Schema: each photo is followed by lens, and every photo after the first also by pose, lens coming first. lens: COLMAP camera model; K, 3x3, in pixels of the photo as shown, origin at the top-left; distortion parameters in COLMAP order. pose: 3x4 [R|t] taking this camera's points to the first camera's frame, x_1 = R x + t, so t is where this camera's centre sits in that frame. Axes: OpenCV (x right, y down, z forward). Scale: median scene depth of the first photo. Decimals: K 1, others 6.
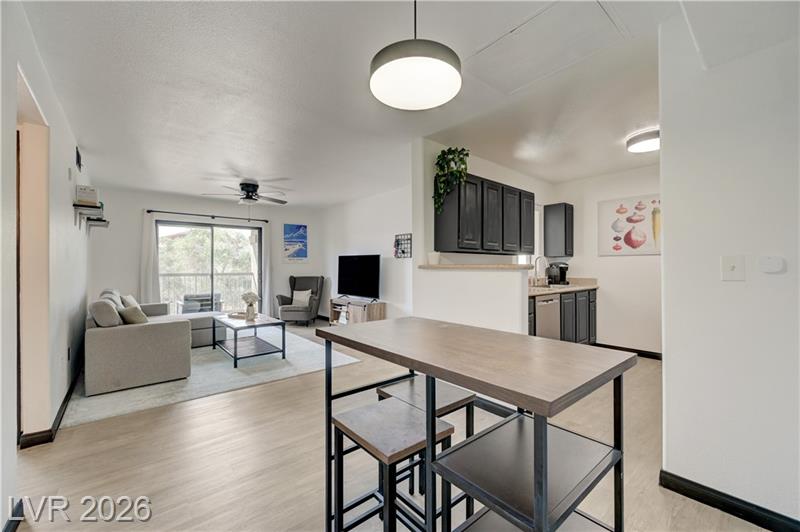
lens RADIAL K [[326.5, 0, 400.0], [0, 326.5, 266.0], [0, 0, 1]] dist [-0.000786, -0.000052]
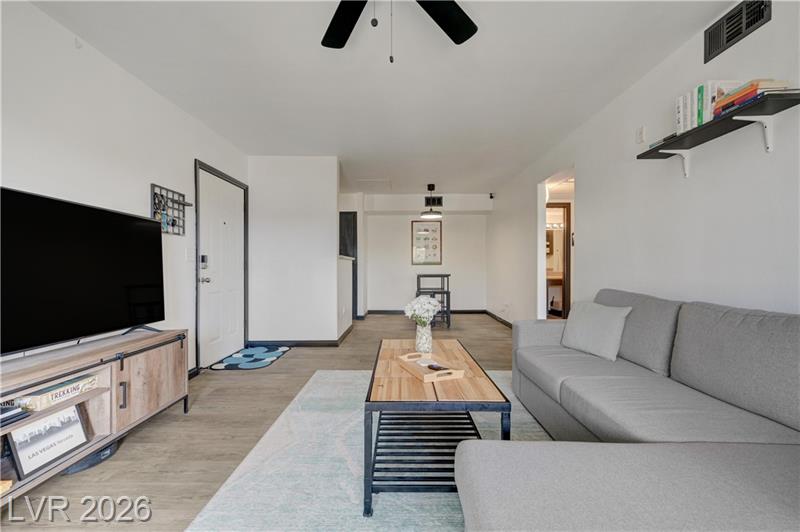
lens RADIAL K [[325.9, 0, 398.5], [0, 325.9, 267.3], [0, 0, 1]] dist [0.000430, 0.000084]
pose [[-0.755031, 0.004152, 0.655676, -0.645216], [0.003151, 0.999991, -0.002704, 0.033409], [-0.655682, 0.000024, -0.755037, 1.202917]]
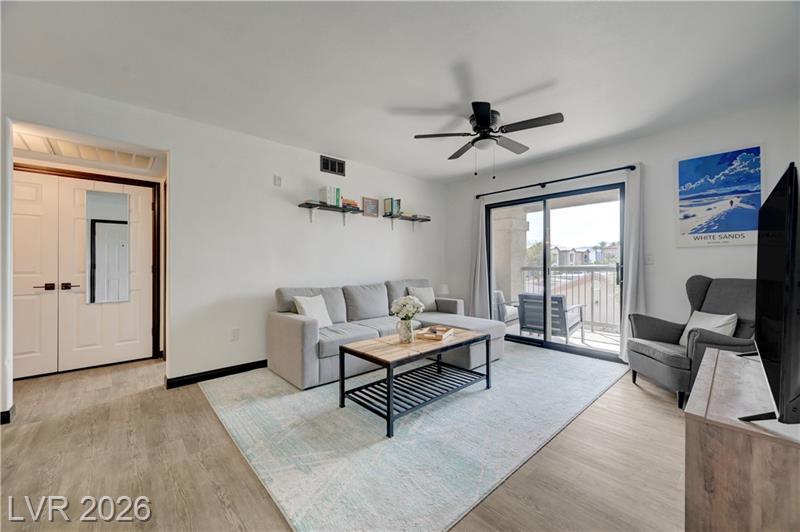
lens RADIAL K [[314.4, 0, 404.5], [0, 314.4, 265.8], [0, 0, 1]] dist [-0.000581, -0.000189]
pose [[0.038392, 0.007656, -0.999233, 0.101611], [0.006048, 0.999951, 0.007894, 0.016689], [0.999244, -0.006347, 0.038344, 0.845786]]
